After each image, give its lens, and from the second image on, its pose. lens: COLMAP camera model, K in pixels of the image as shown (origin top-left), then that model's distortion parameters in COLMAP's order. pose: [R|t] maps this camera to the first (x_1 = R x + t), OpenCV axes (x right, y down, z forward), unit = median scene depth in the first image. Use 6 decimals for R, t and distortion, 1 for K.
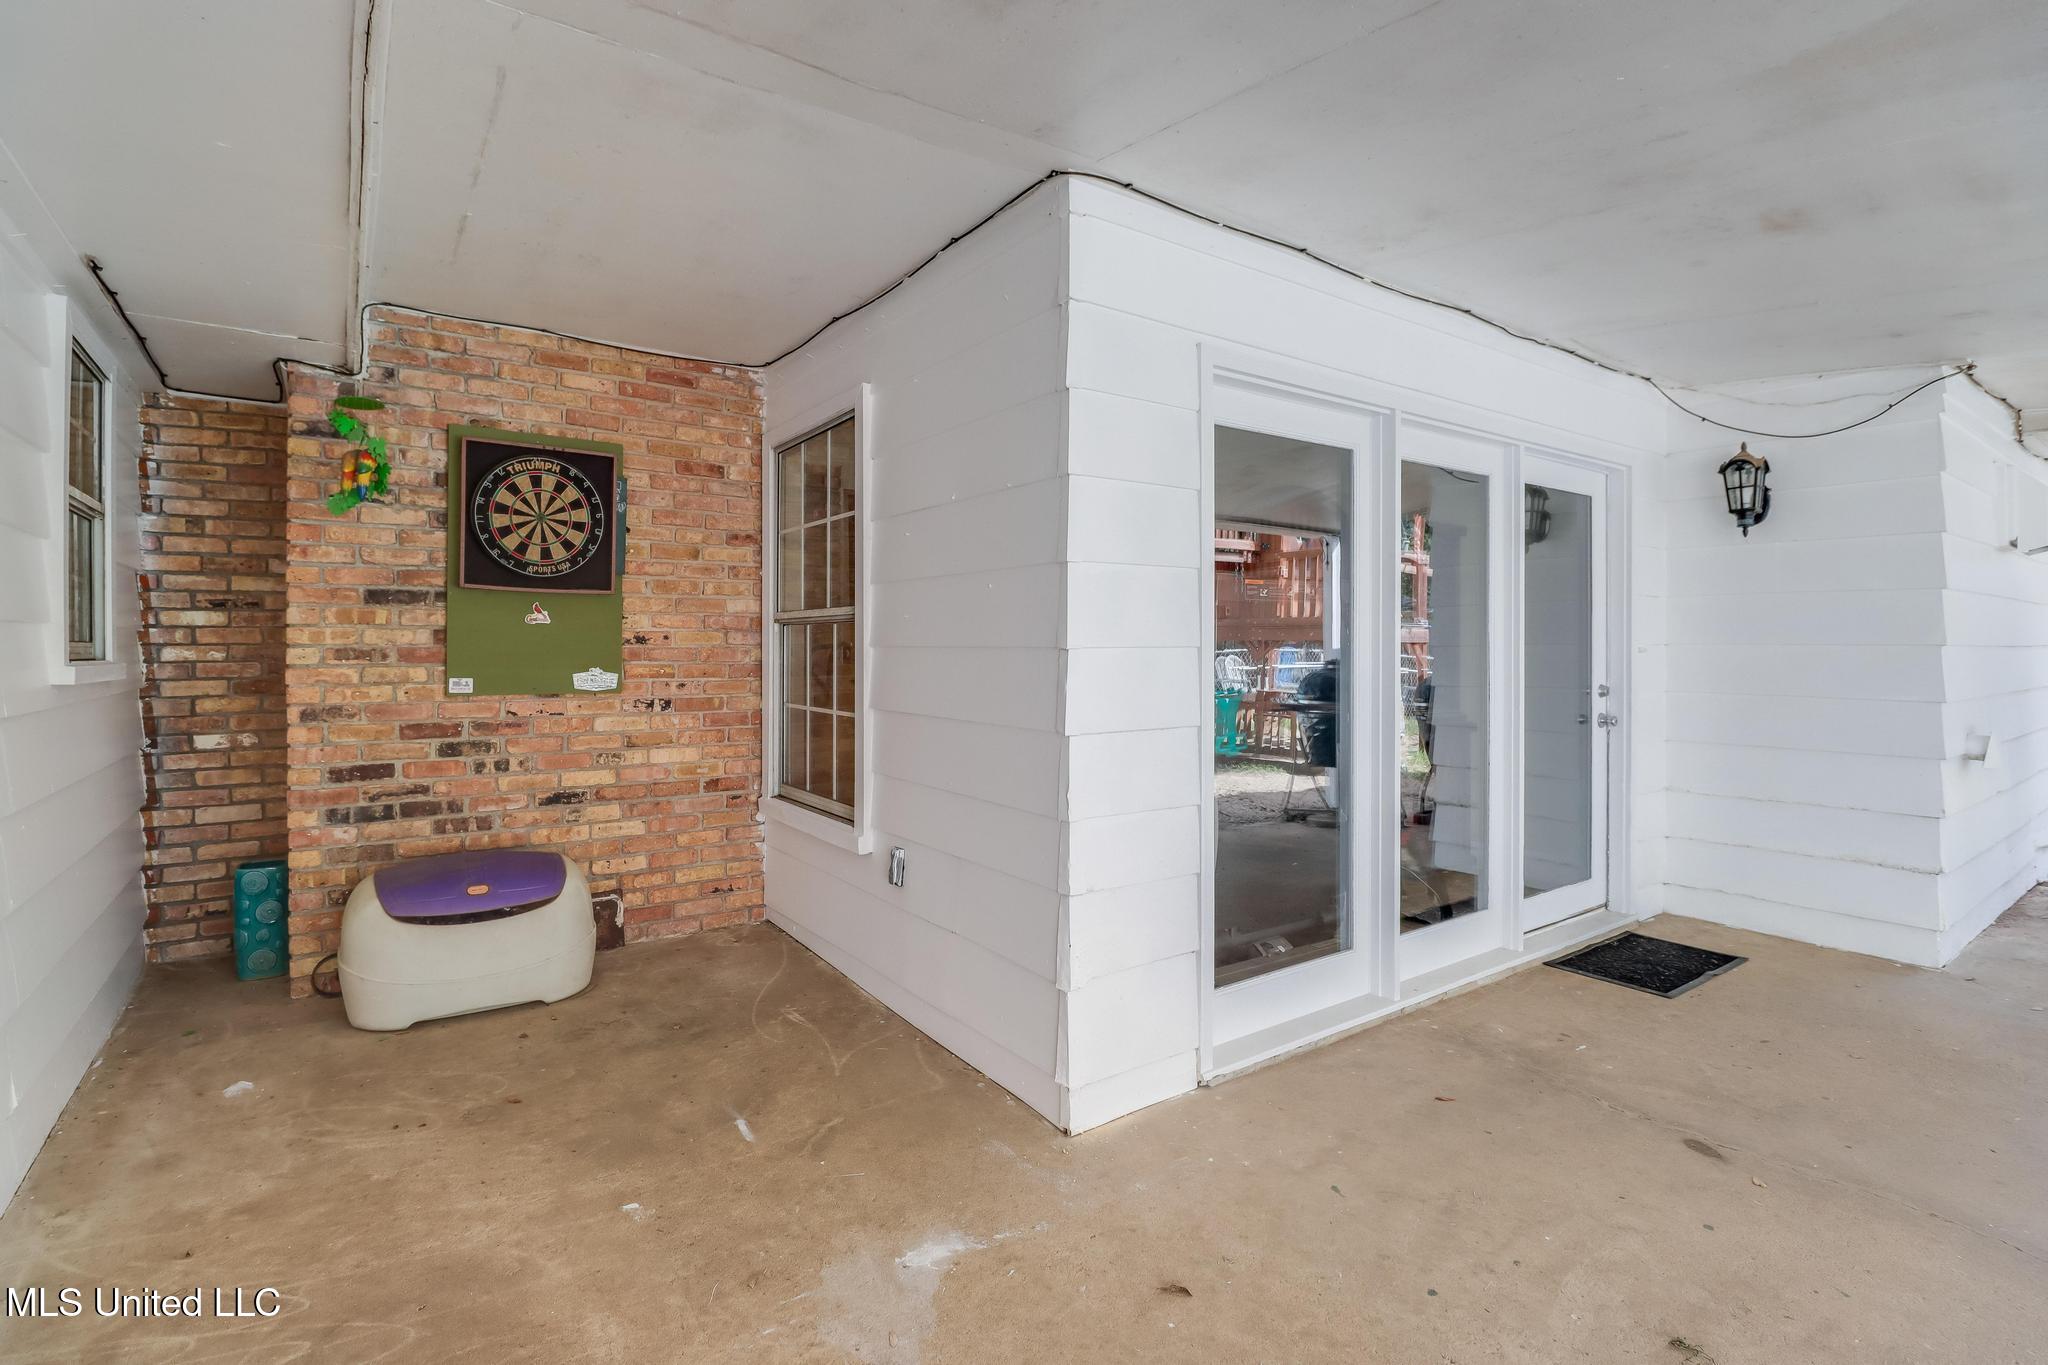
lens RADIAL K [[931.8, 0, 1023.2], [0, 931.8, 662.6], [0, 0, 1]] dist [-0.004181, -0.000551]
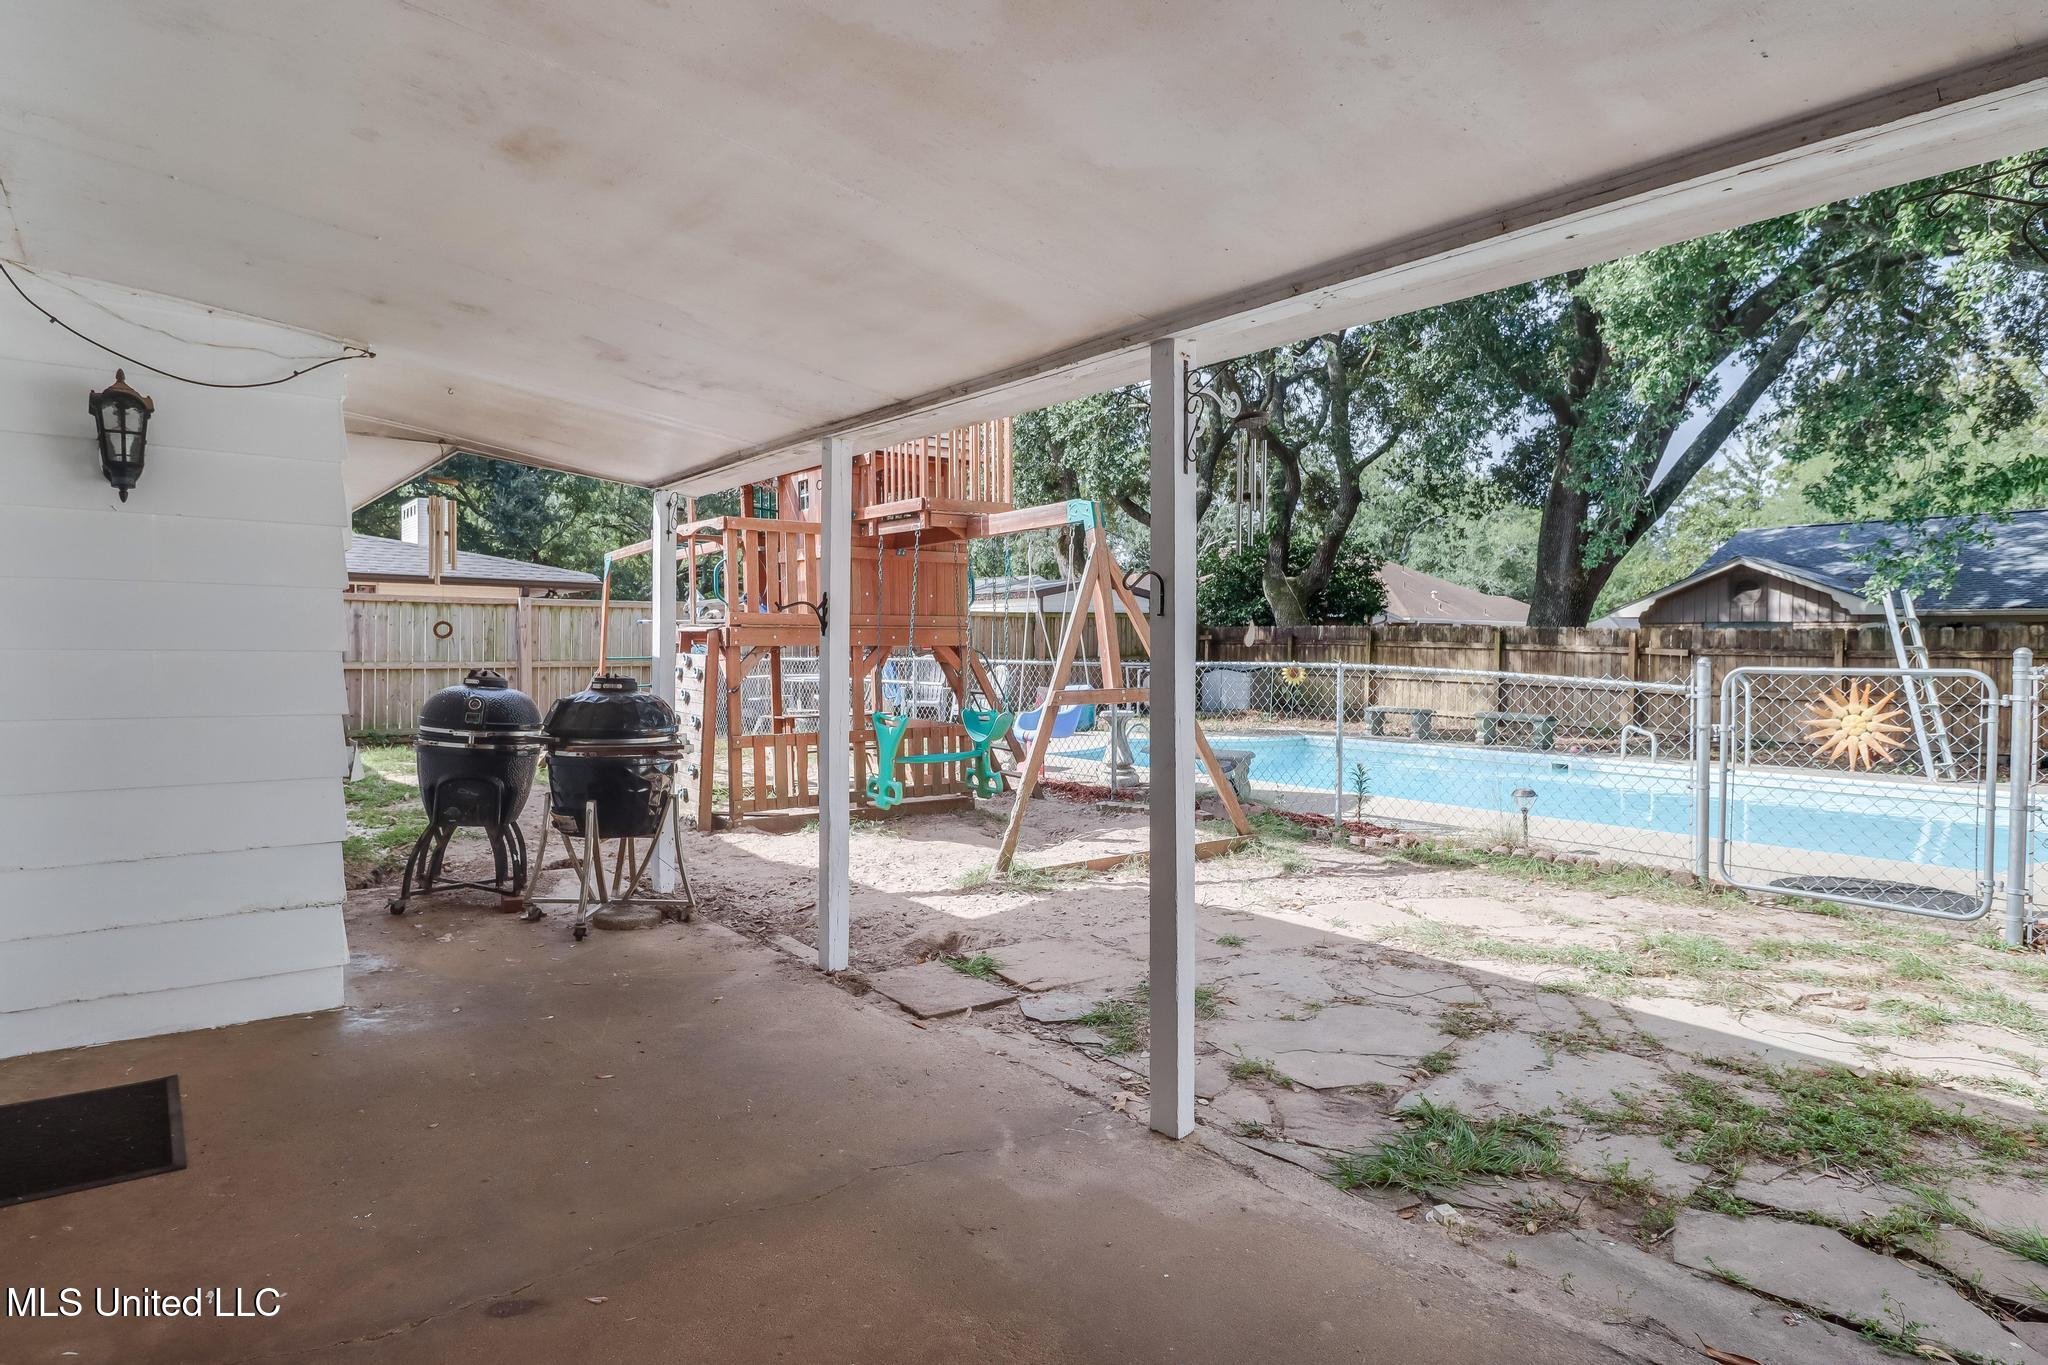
lens RADIAL K [[1096.7, 0, 1024.6], [0, 1096.7, 684.5], [0, 0, 1]] dist [0.002332, 0.000601]
pose [[-0.030174, -0.022003, 0.999302, -0.120135], [0.004345, 0.999745, 0.022144, -0.010115], [-0.999535, 0.005010, -0.030071, 0.383967]]
